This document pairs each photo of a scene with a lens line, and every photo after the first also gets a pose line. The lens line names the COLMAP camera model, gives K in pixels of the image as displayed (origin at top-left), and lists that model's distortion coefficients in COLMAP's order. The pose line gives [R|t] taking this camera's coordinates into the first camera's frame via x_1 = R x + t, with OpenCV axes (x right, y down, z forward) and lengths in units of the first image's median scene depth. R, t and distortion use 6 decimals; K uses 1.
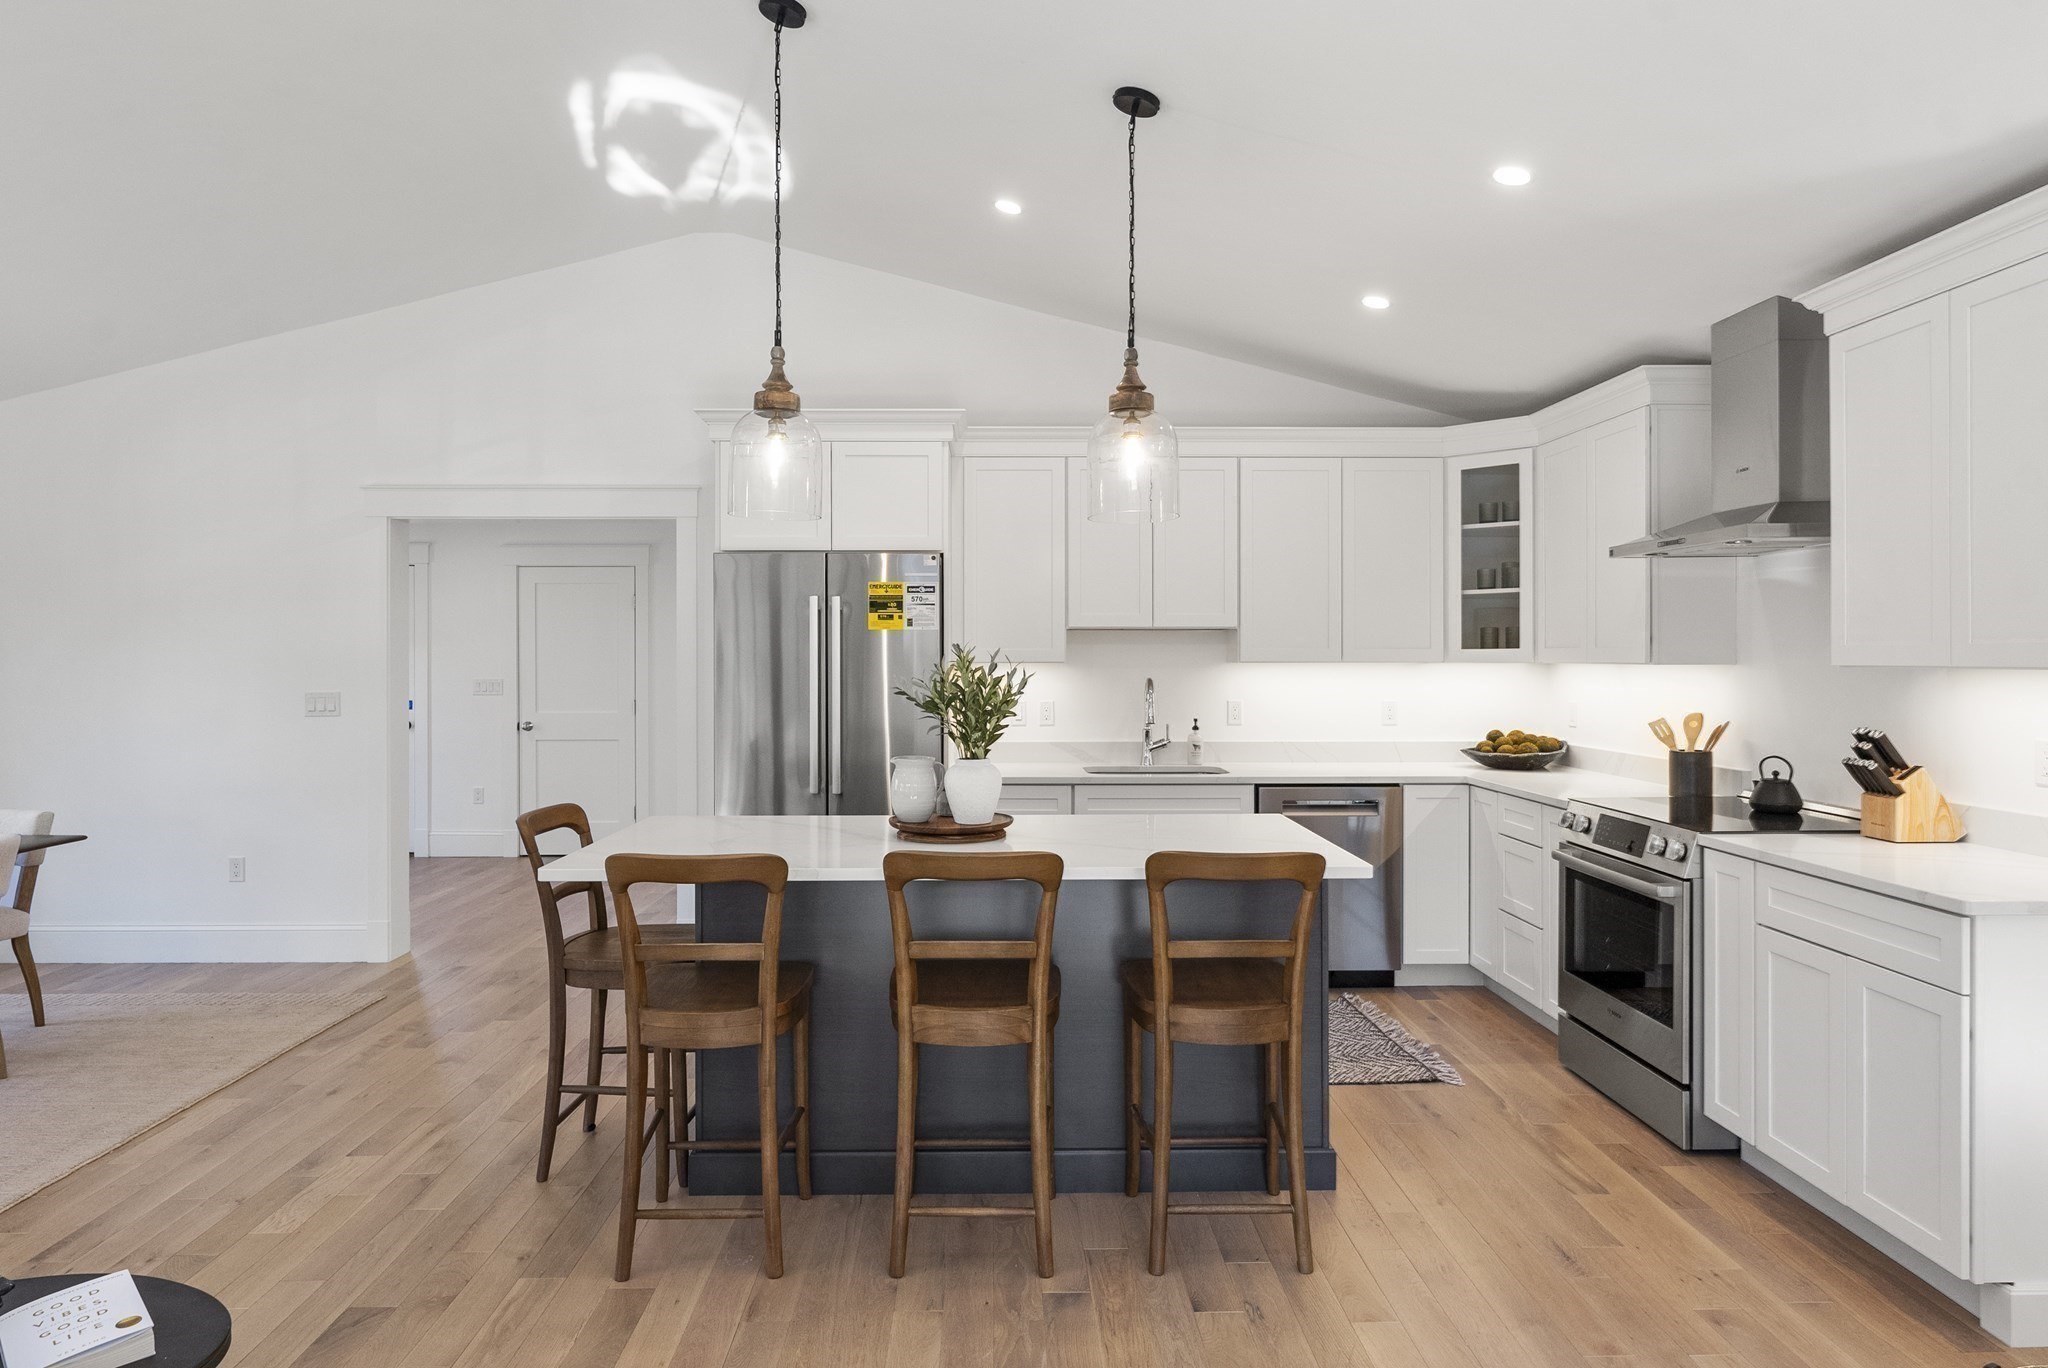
lens RADIAL K [[1203.4, 0, 1014.3], [0, 1203.4, 661.8], [0, 0, 1]] dist [-0.000427, -0.000422]
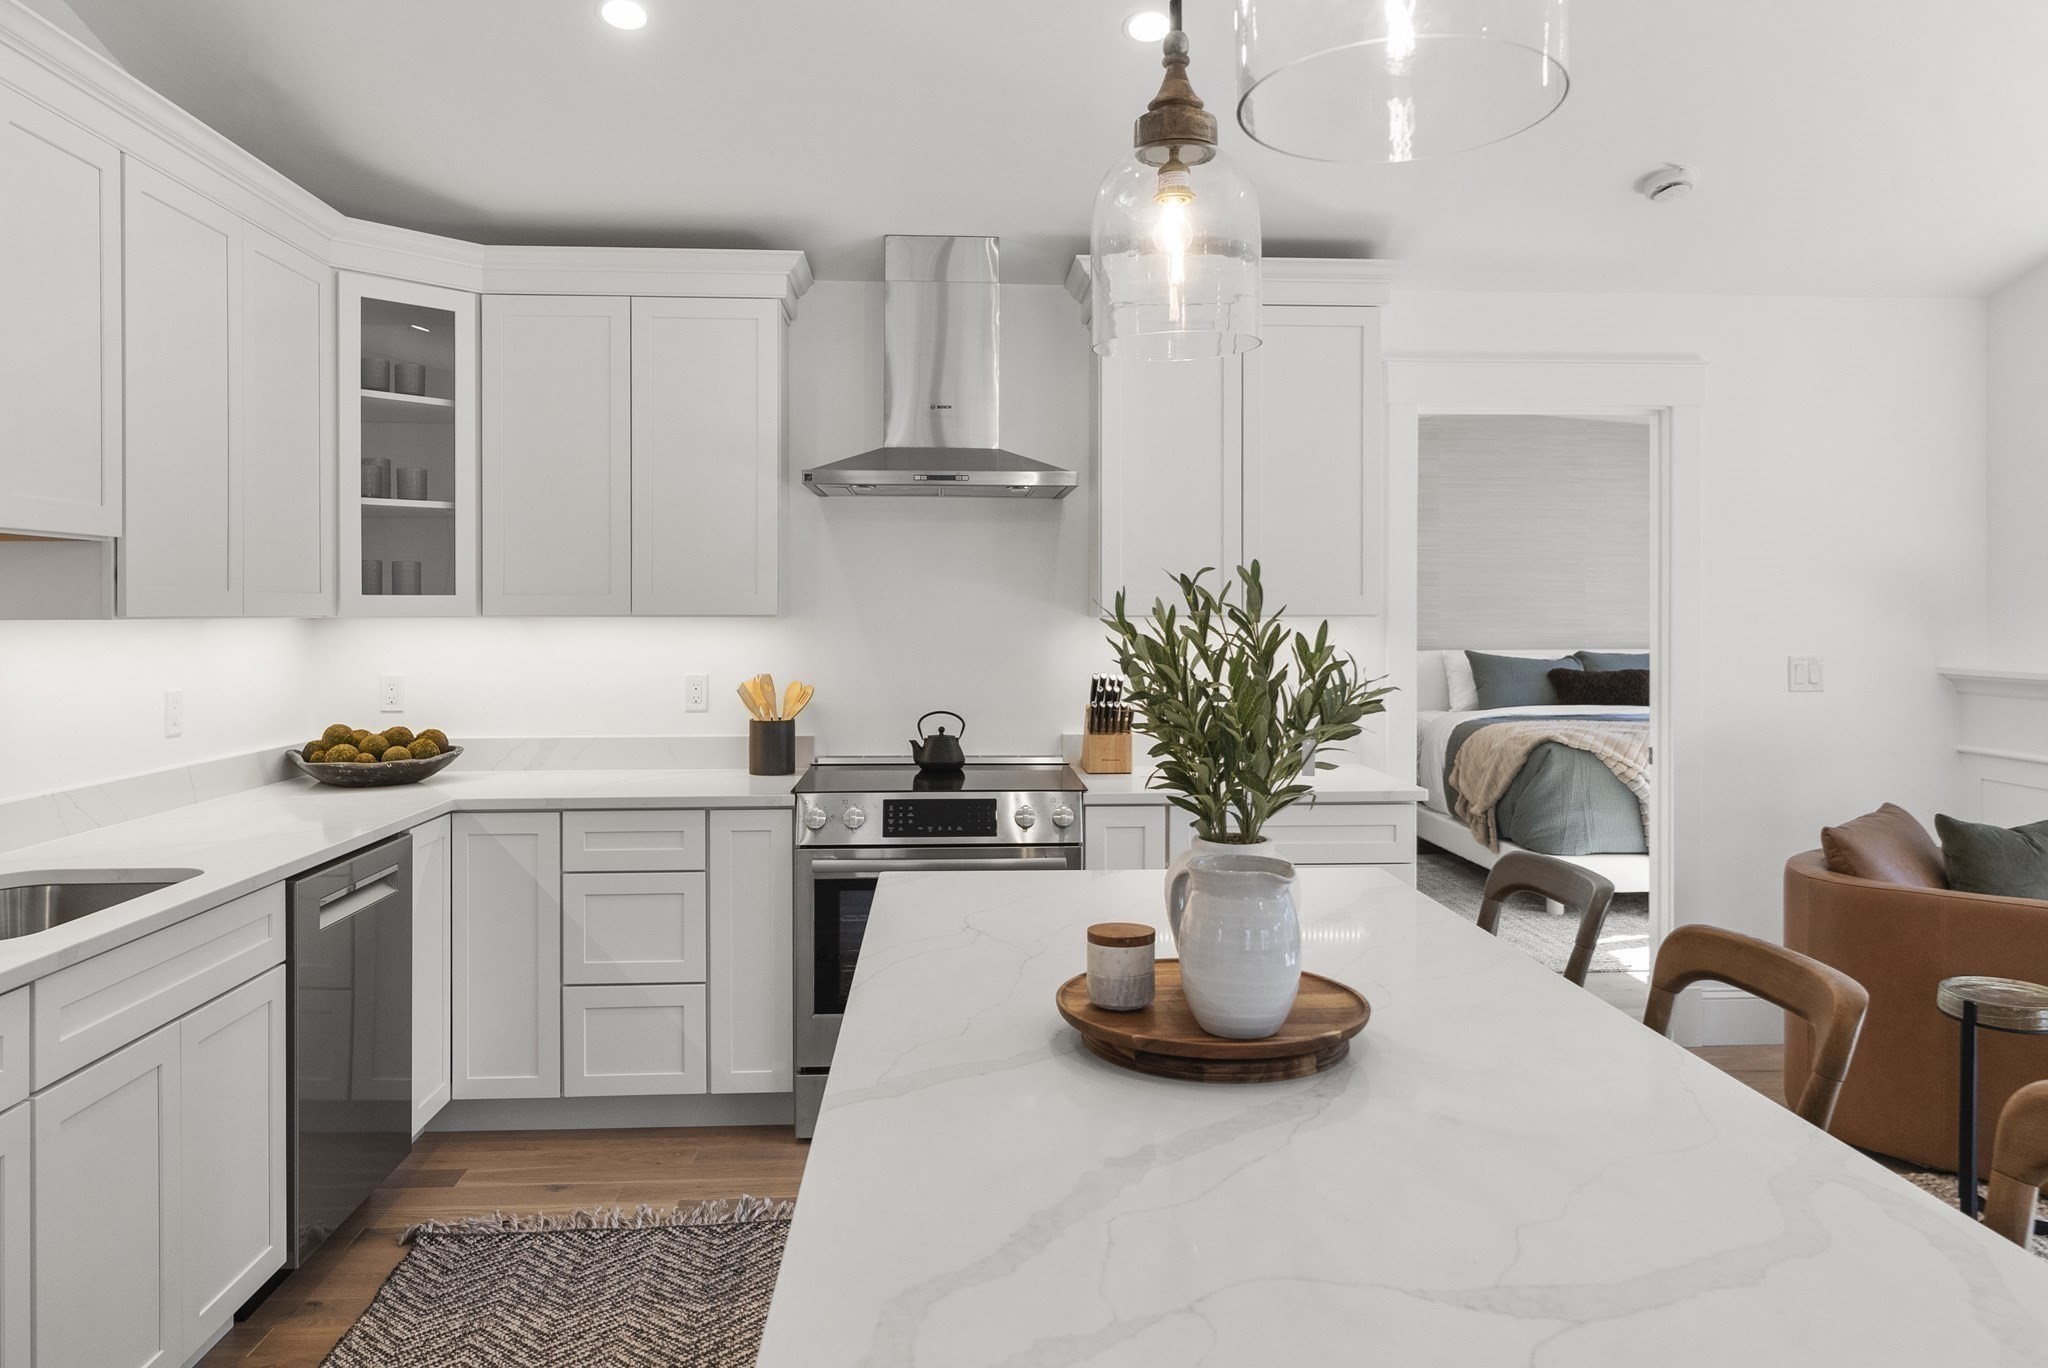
lens RADIAL K [[1382.5, 0, 1021.4], [0, 1382.5, 617.6], [0, 0, 1]] dist [-0.001596, -0.000204]
pose [[-0.038812, -0.004220, 0.999238, -0.392872], [0.004843, 0.999979, 0.004412, -0.000715], [-0.999235, 0.005010, -0.038791, 0.824667]]
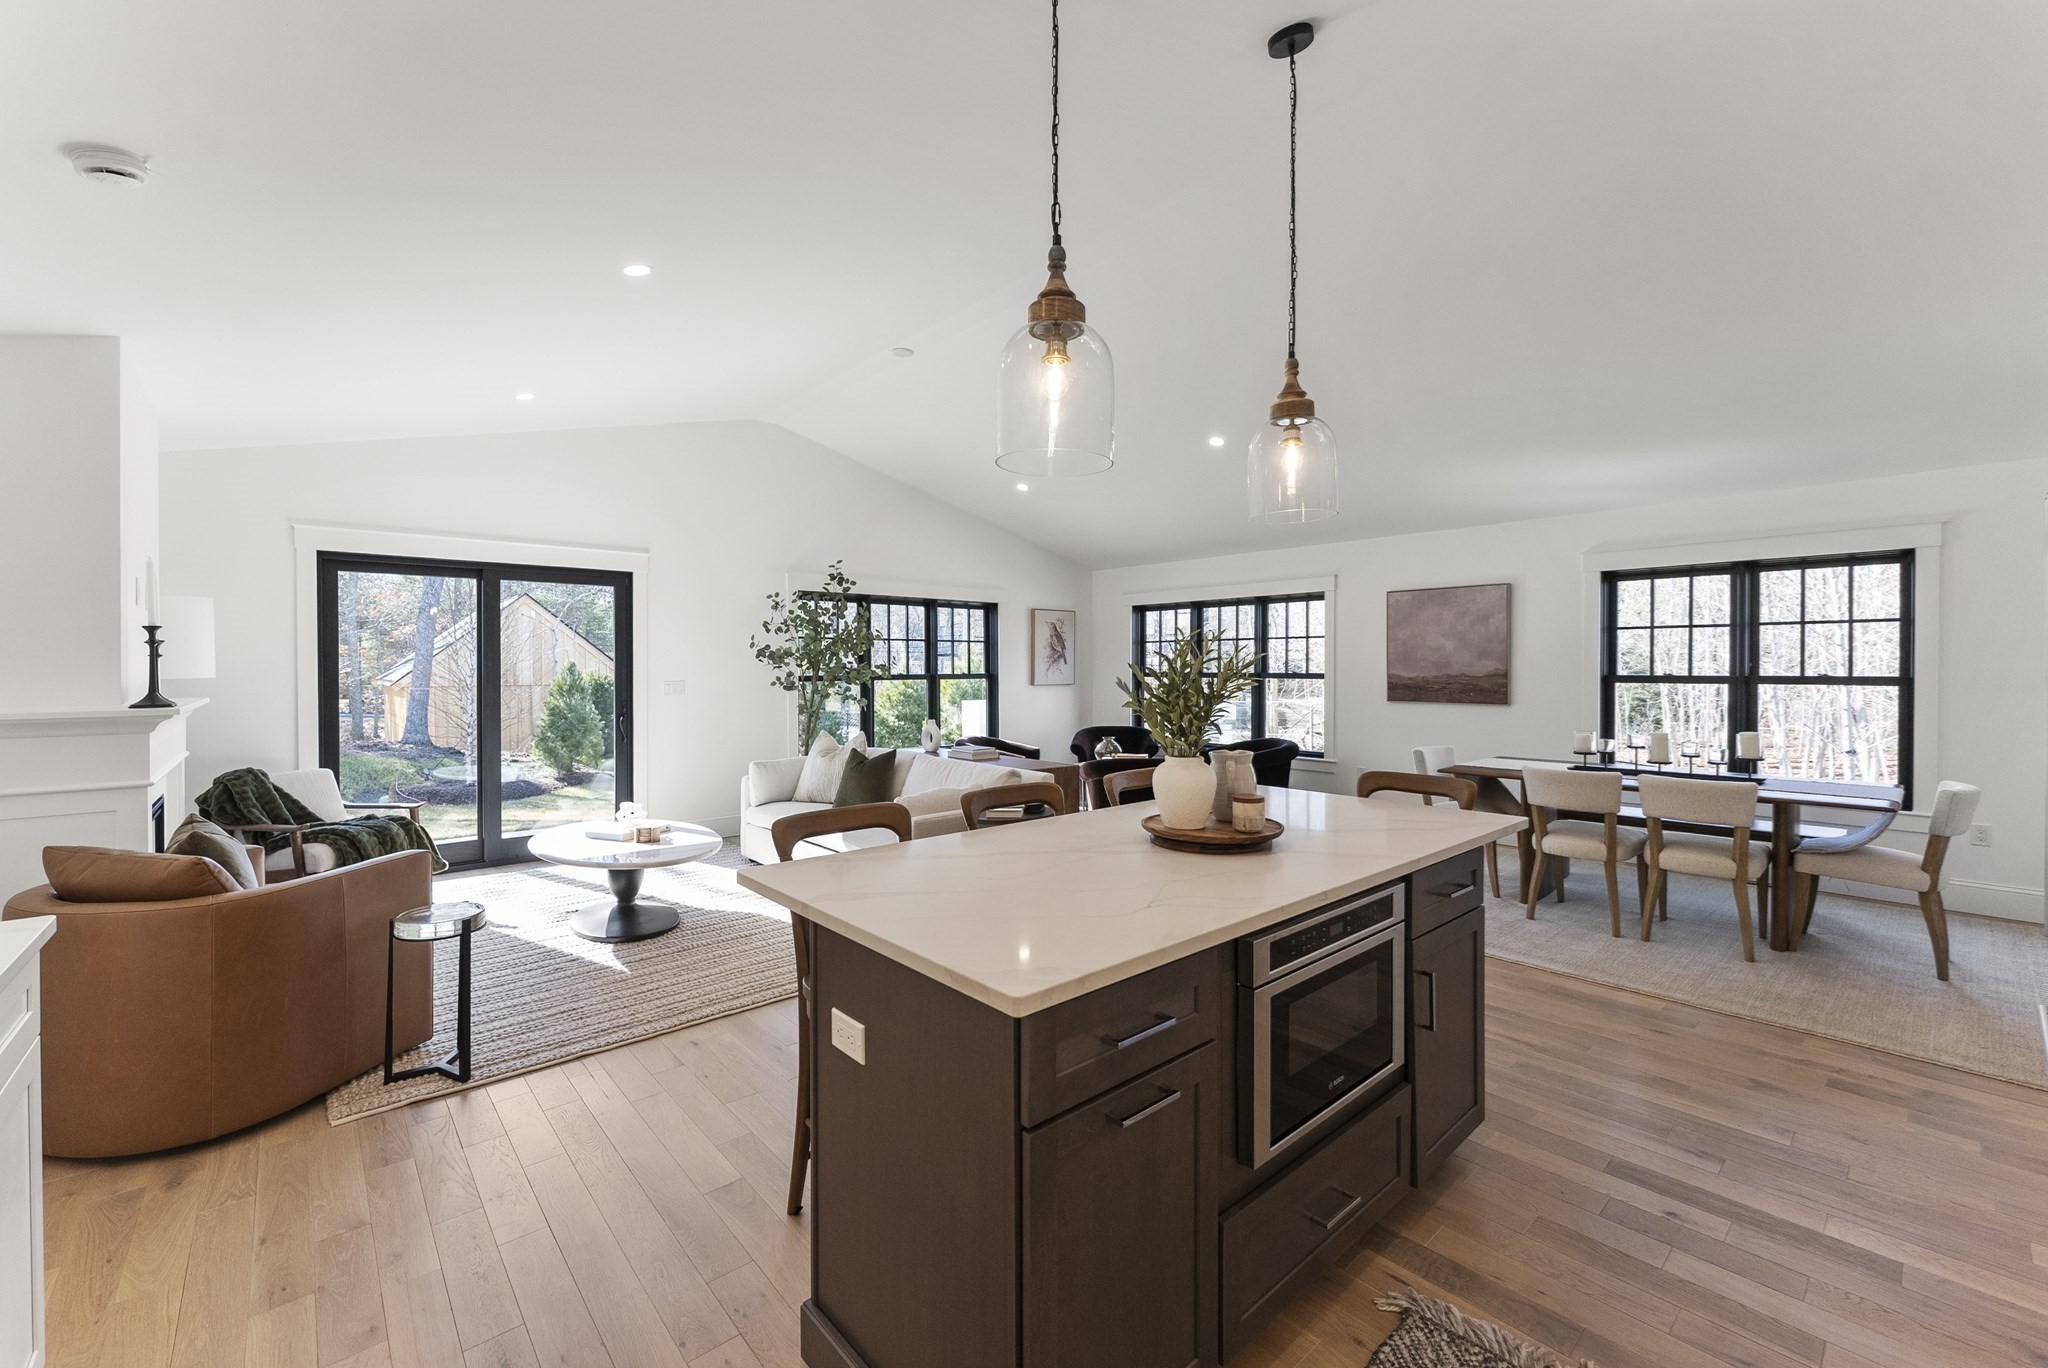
lens RADIAL K [[825.1, 0, 1020.8], [0, 825.1, 674.7], [0, 0, 1]] dist [-0.000073, 0.000113]
pose [[-0.761276, 0.010071, -0.648350, 0.349721], [0.000566, 0.999889, 0.014866, 0.006373], [0.648428, 0.010950, -0.761197, 1.051407]]
